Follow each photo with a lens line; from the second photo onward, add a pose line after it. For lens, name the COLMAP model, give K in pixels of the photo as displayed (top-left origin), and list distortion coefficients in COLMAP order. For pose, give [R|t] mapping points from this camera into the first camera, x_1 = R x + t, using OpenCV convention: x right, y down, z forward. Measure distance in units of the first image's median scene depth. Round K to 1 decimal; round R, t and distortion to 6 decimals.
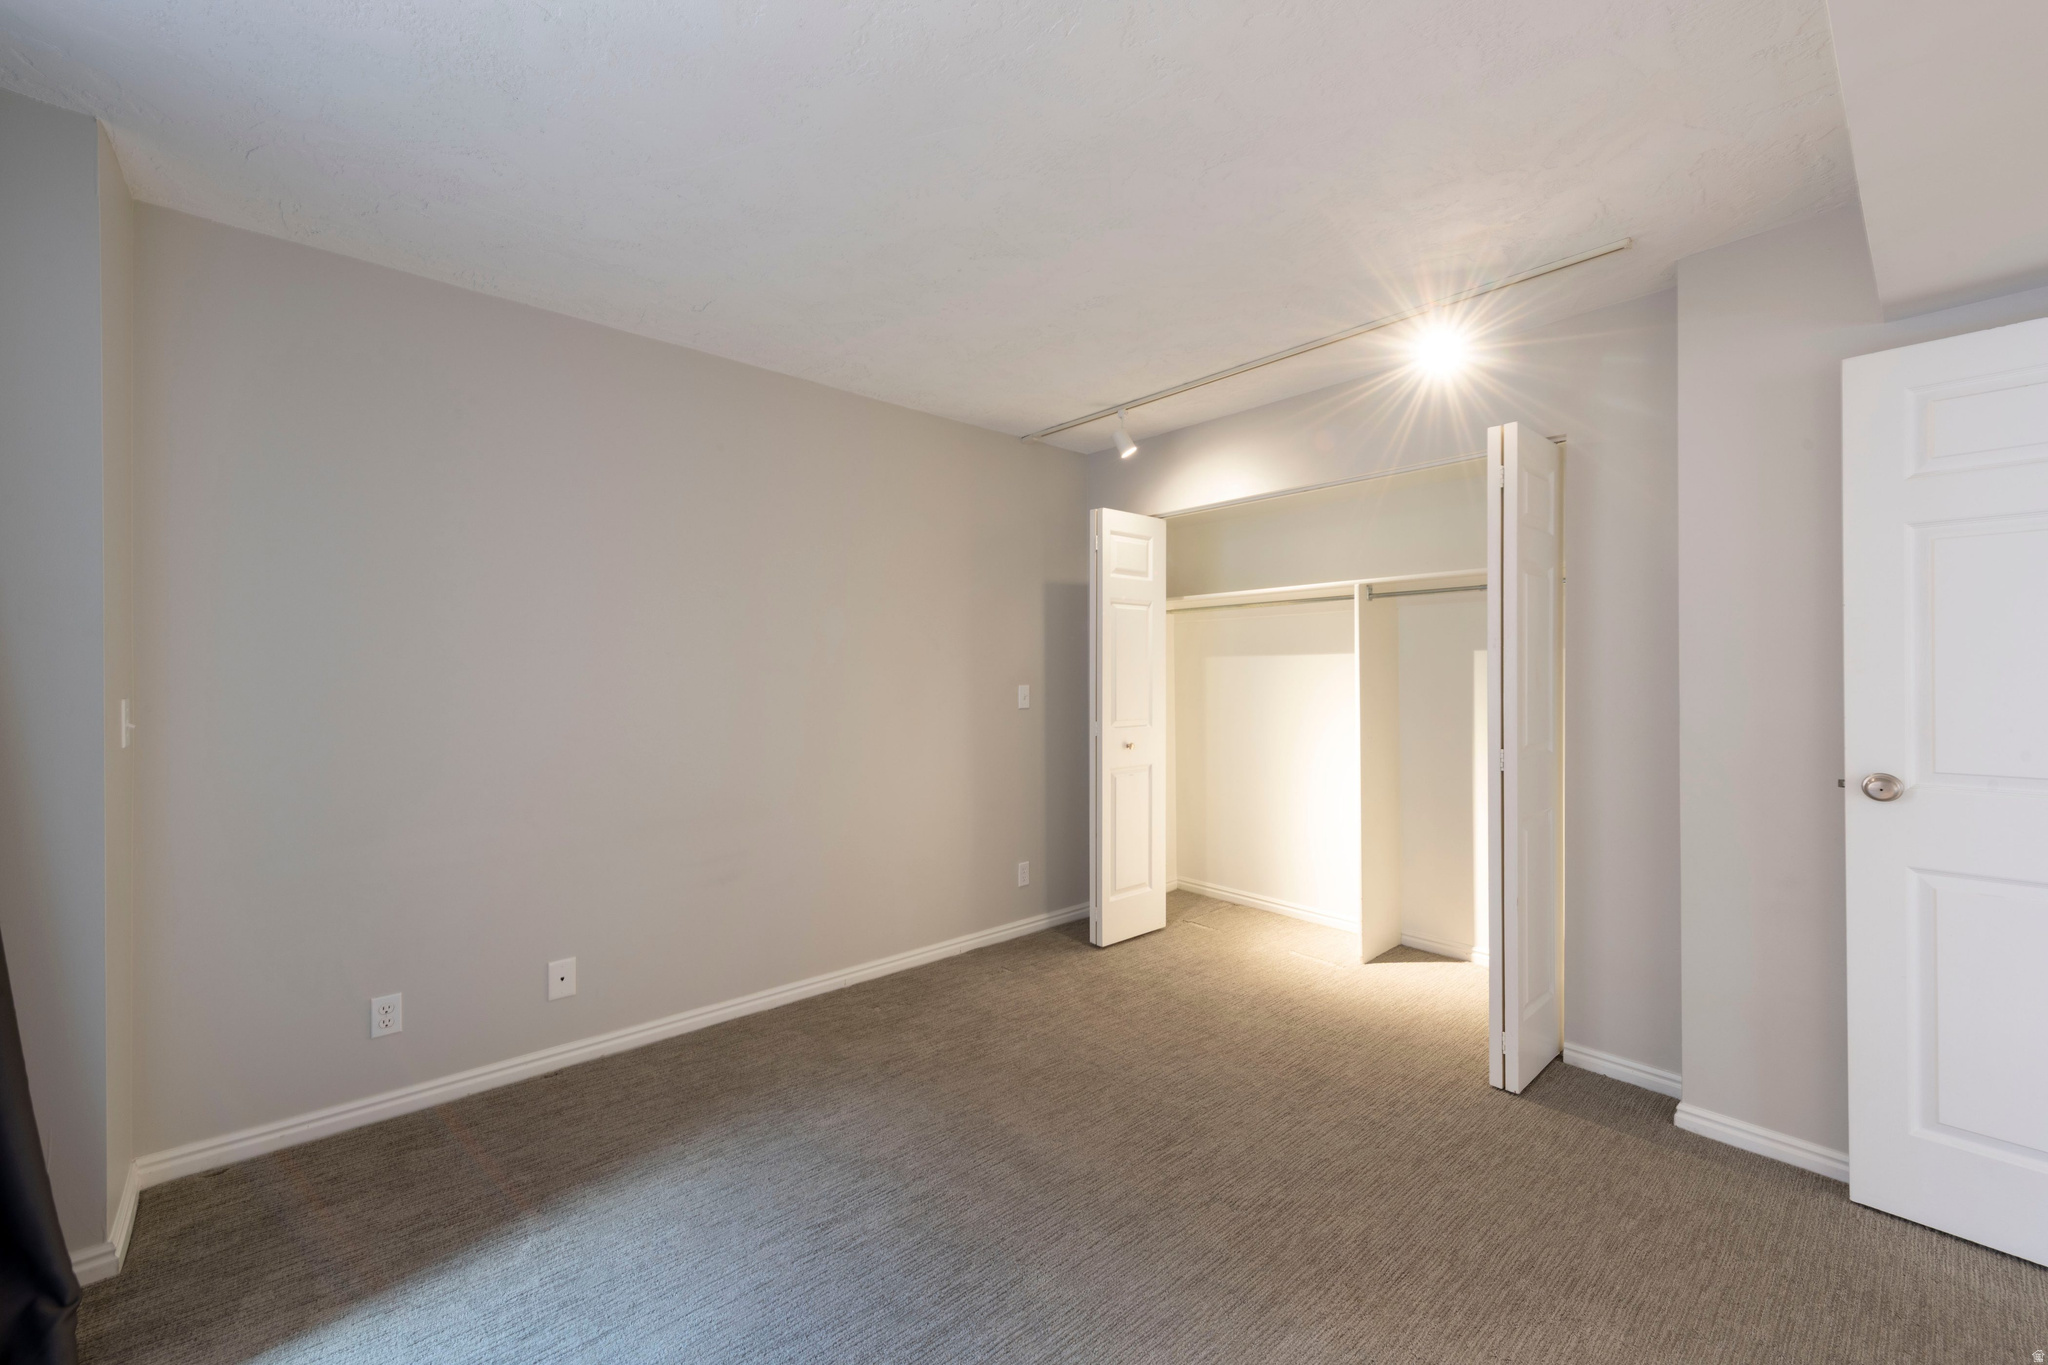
lens RADIAL K [[800.5, 0, 1017.8], [0, 800.5, 680.1], [0, 0, 1]] dist [0.014497, -0.004056]
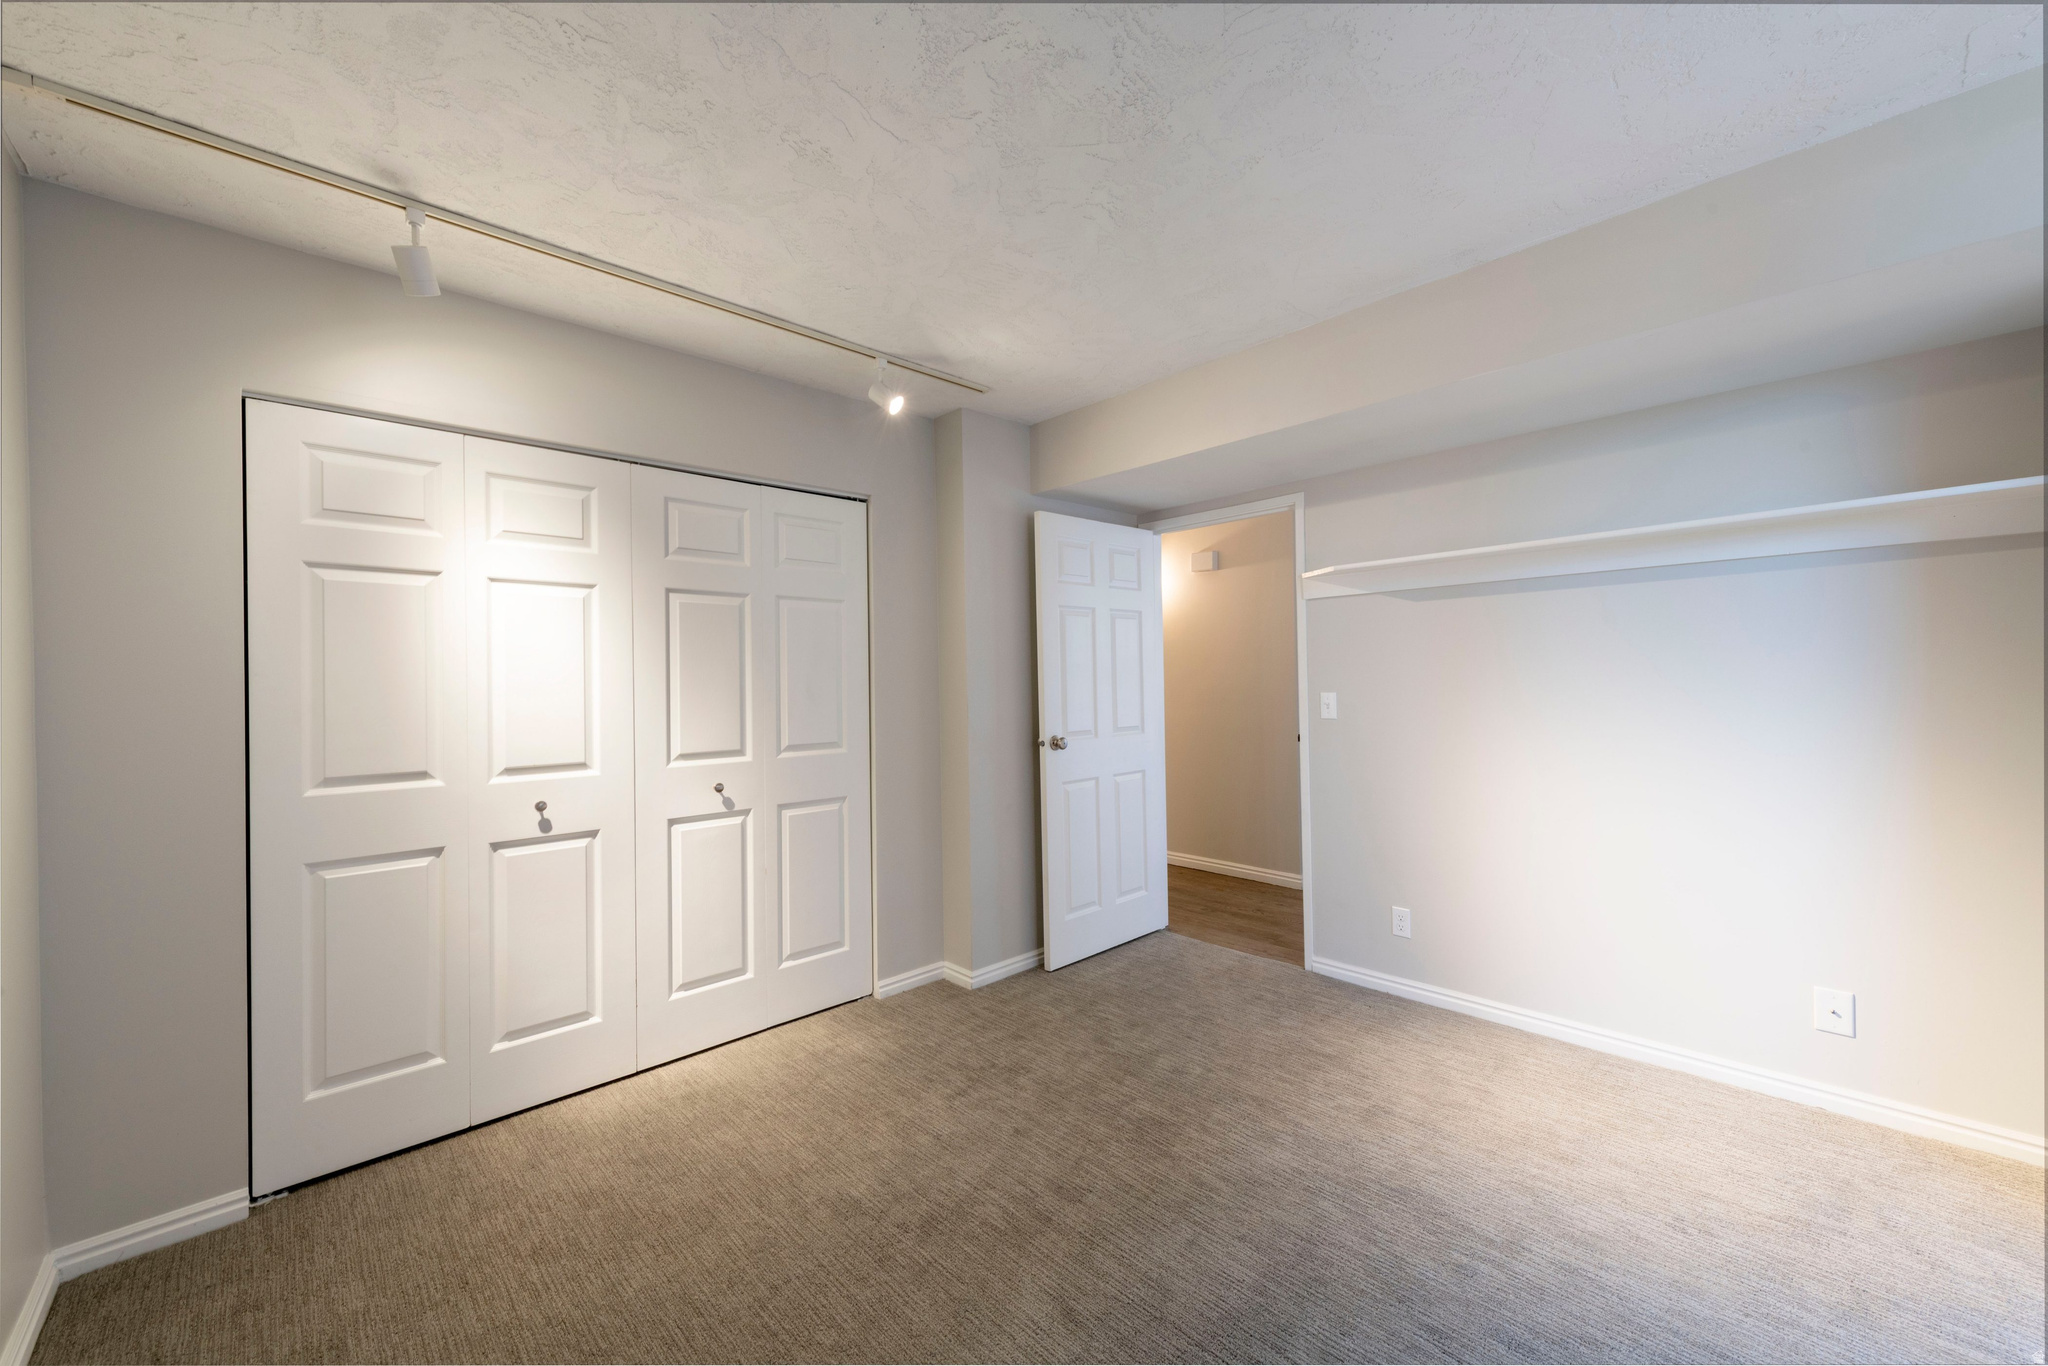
lens RADIAL K [[800.5, 0, 1018.1], [0, 800.5, 681.9], [0, 0, 1]] dist [0.014497, -0.004056]
pose [[-0.009524, 0.002014, 0.999953, -0.593303], [0.015164, 0.999883, -0.001869, -0.006301], [-0.999840, 0.015146, -0.009554, 0.821085]]
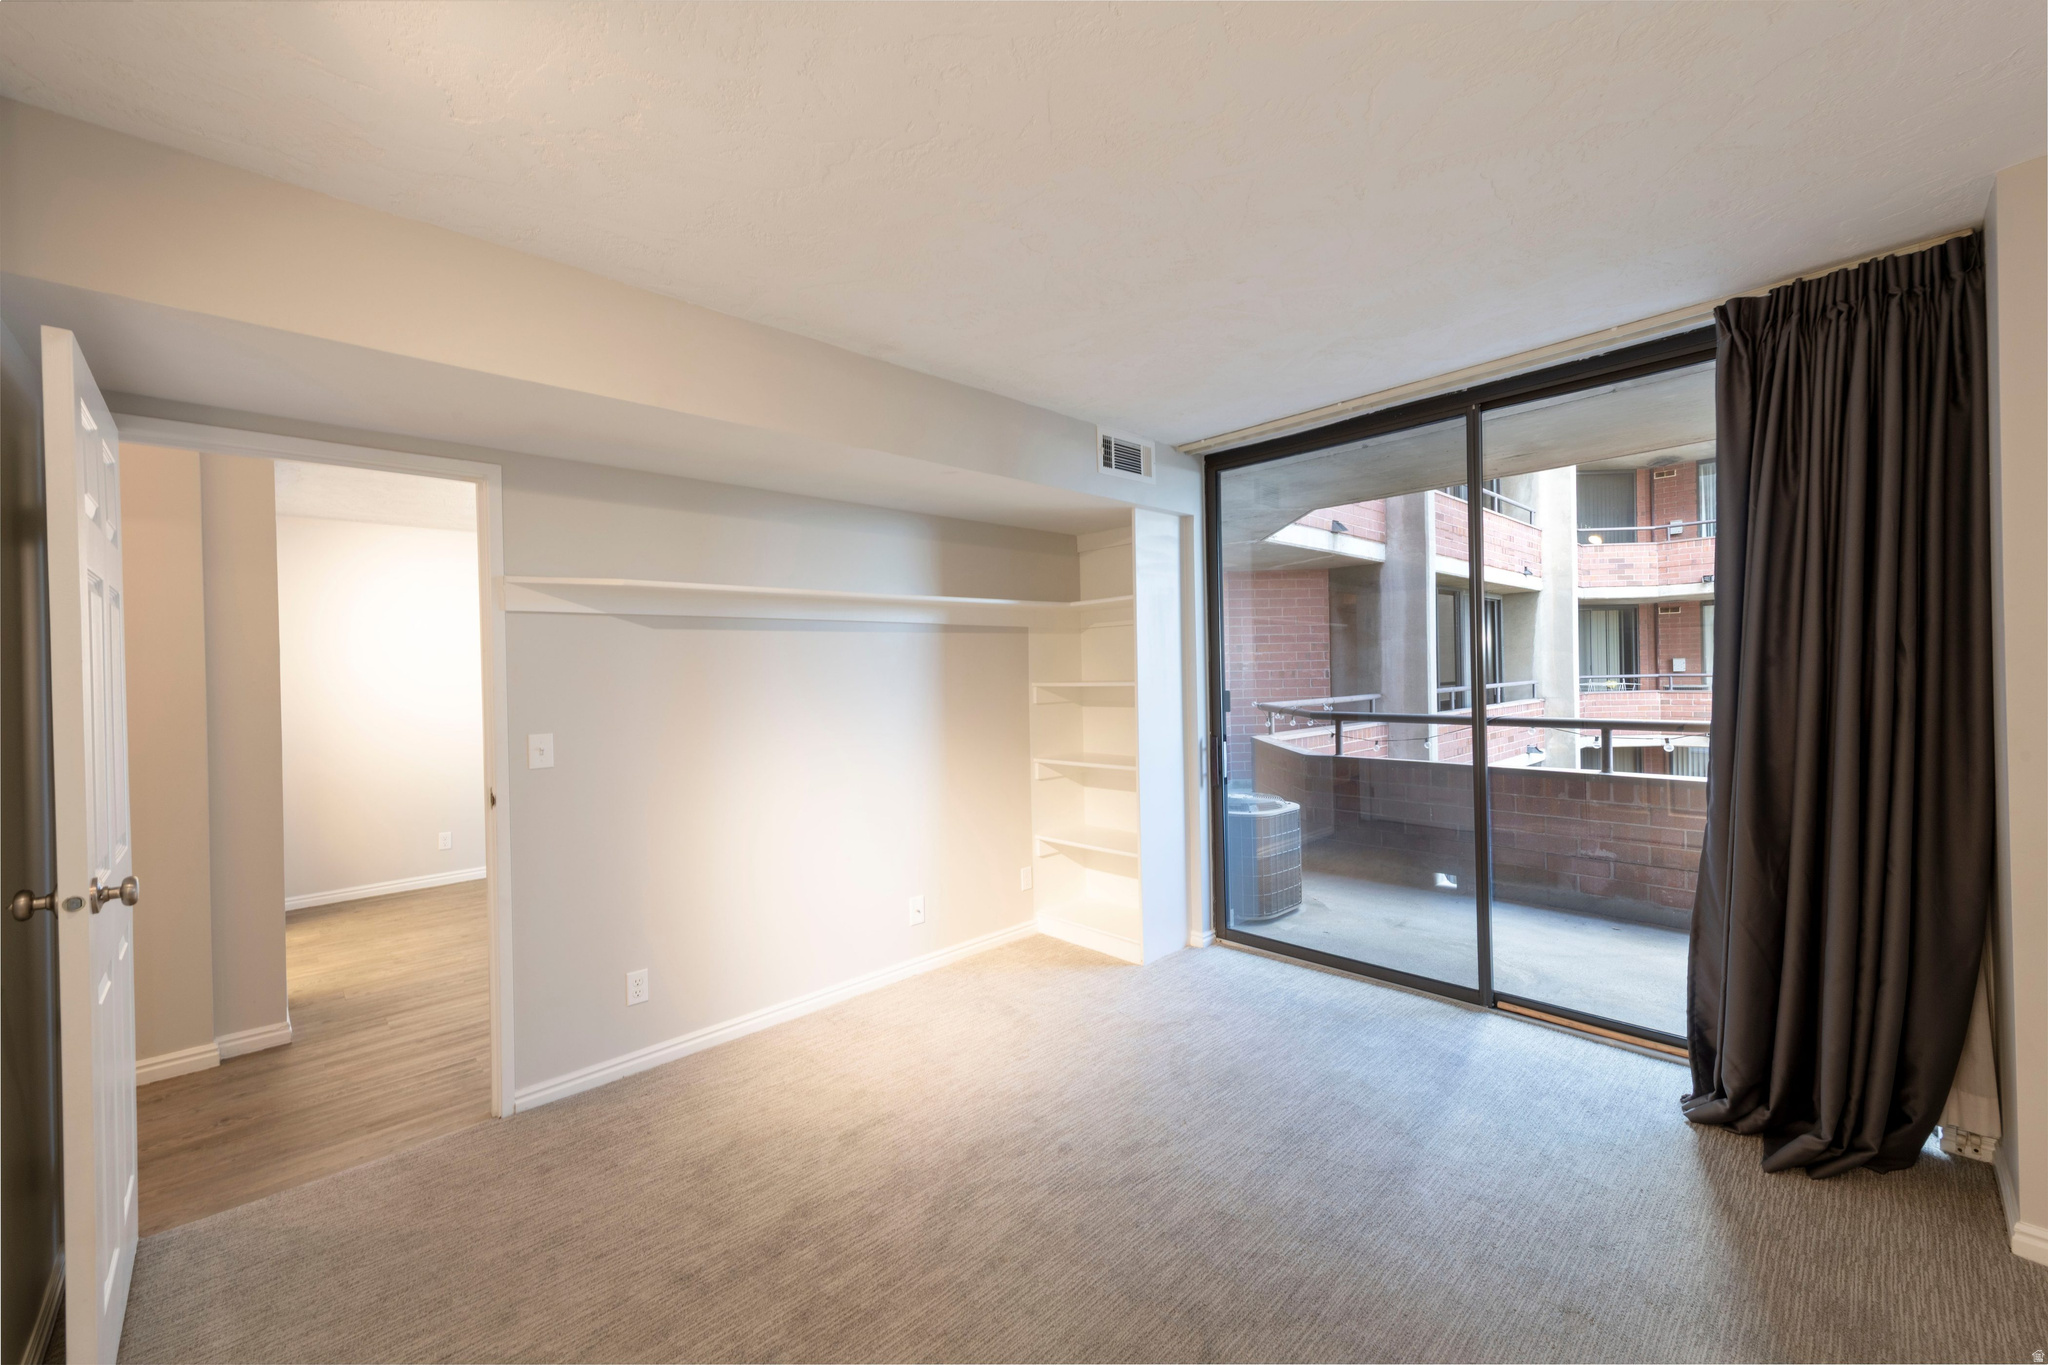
lens RADIAL K [[800.5, 0, 1041.5], [0, 800.5, 670.9], [0, 0, 1]] dist [0.014497, -0.004056]
pose [[-0.999219, 0.033463, -0.021038, 0.107835], [0.033518, 0.999436, -0.002254, -0.041014], [0.020950, -0.002957, -0.999776, 1.345006]]
